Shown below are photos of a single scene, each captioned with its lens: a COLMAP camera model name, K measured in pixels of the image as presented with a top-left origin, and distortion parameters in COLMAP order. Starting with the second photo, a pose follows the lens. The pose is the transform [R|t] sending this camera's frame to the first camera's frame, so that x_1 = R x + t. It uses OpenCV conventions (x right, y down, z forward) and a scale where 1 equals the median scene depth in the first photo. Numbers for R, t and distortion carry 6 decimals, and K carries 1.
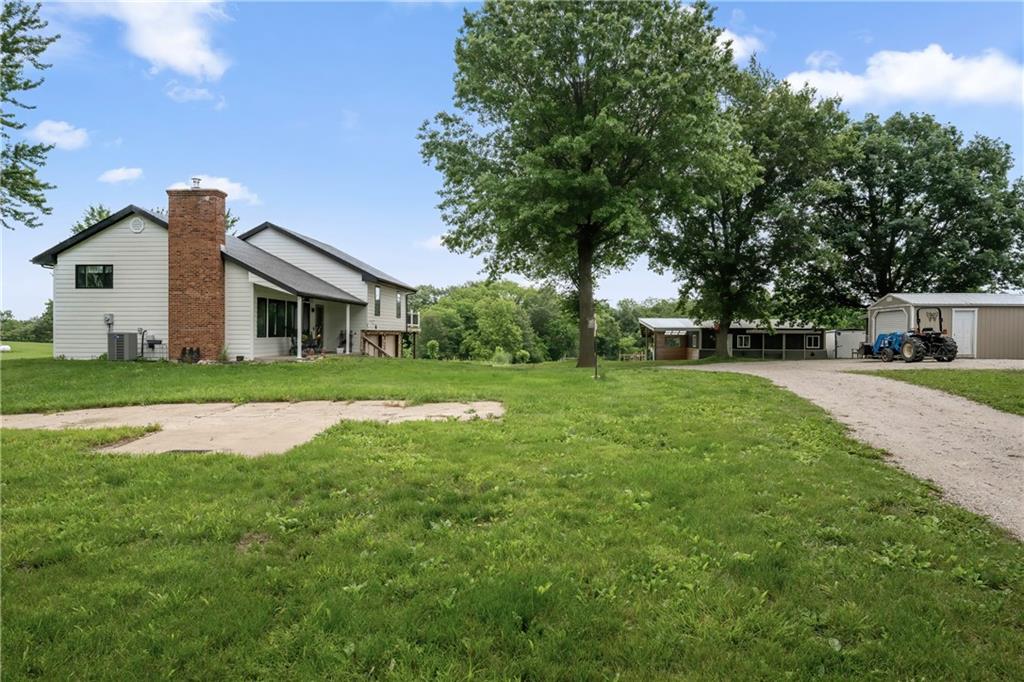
lens RADIAL K [[590.9, 0, 512.0], [0, 590.9, 341.0], [0, 0, 1]] dist [0.001217, 0.000078]
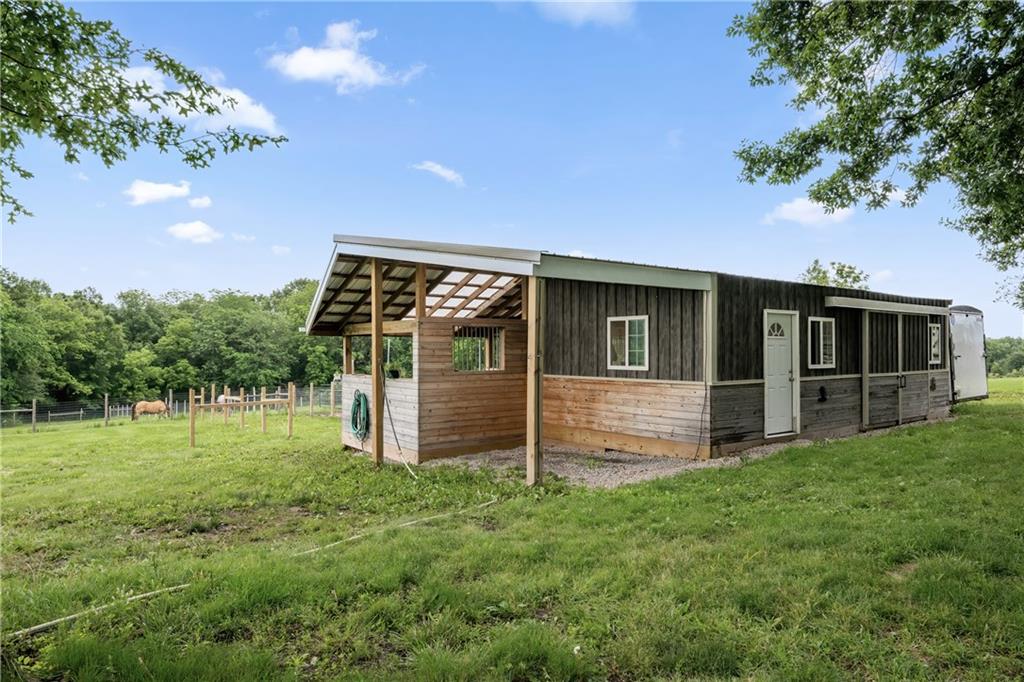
lens RADIAL K [[643.4, 0, 512.0], [0, 643.4, 341.0], [0, 0, 1]] dist [-0.000921, 0.001498]
pose [[0.740947, -0.001026, 0.671562, 0.118827], [0.016043, 0.999740, -0.016173, 0.001678], [-0.671371, 0.022757, 0.740772, 0.828279]]
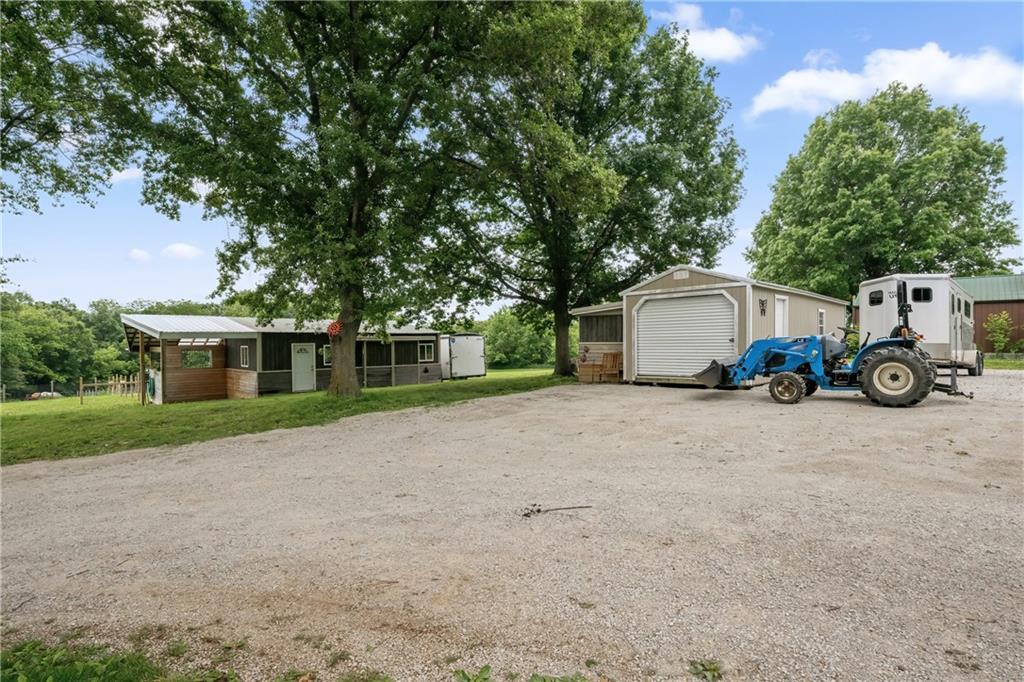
lens RADIAL K [[519.2, 0, 513.2], [0, 519.2, 349.1], [0, 0, 1]] dist [-0.005698, -0.001227]
pose [[0.656181, -0.024655, 0.754201, 0.109237], [0.022232, 0.999664, 0.013337, -0.007528], [-0.754276, 0.008016, 0.656509, 0.497562]]
